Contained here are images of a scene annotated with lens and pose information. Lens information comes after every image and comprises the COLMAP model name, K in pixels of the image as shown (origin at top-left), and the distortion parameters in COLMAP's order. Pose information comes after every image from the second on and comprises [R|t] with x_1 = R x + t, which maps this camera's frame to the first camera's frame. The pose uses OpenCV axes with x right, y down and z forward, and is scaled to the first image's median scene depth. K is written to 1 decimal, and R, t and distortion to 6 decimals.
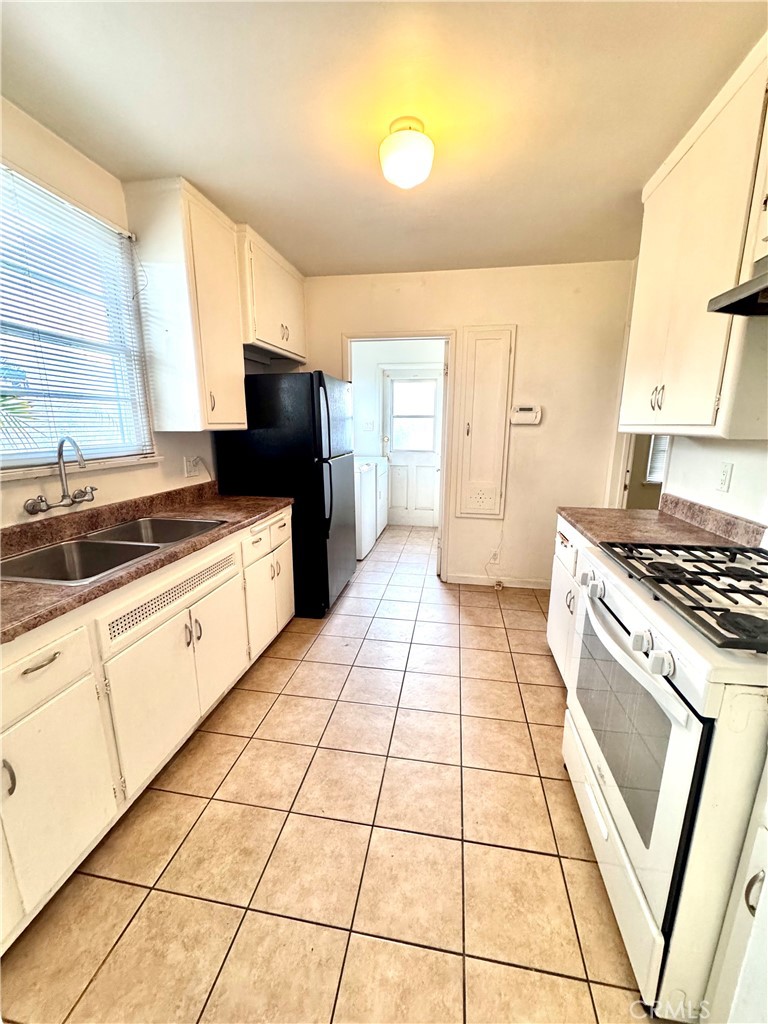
lens RADIAL K [[408.6, 0, 386.0], [0, 408.6, 513.7], [0, 0, 1]] dist [0.000297, 0.000009]
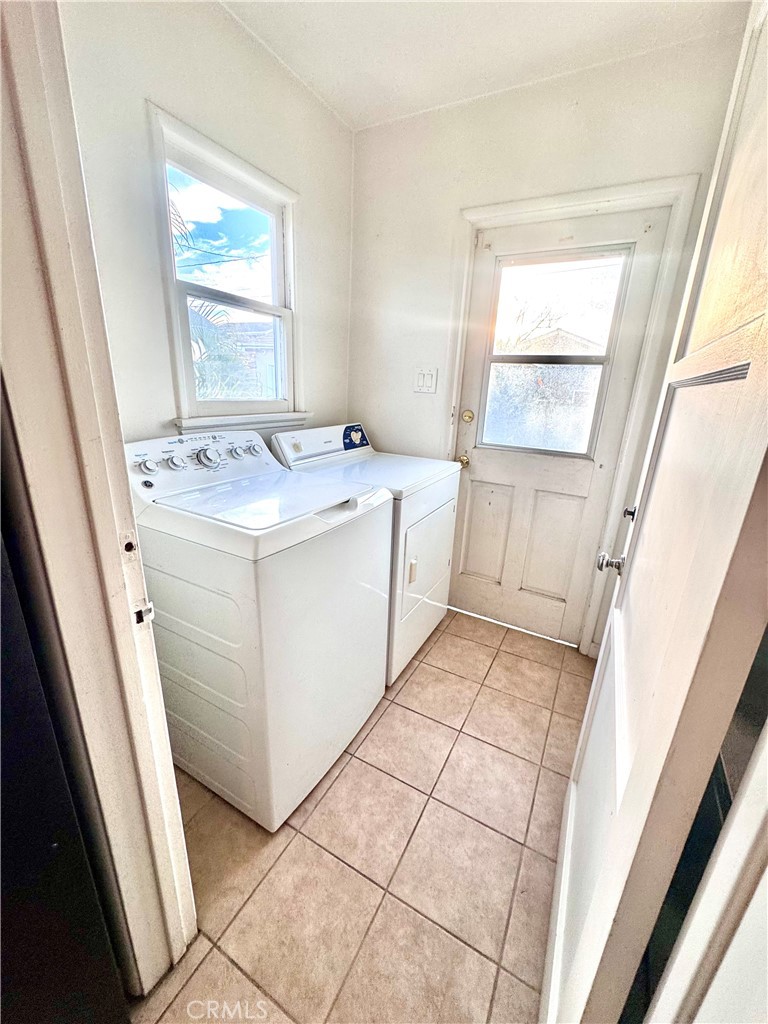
lens RADIAL K [[408.6, 0, 381.6], [0, 408.6, 513.7], [0, 0, 1]] dist [0.000297, 0.000009]
pose [[0.944929, 0.126260, -0.301941, 0.056572], [-0.100991, 0.990054, 0.097947, -0.118551], [0.311304, -0.062059, 0.948282, 0.594255]]
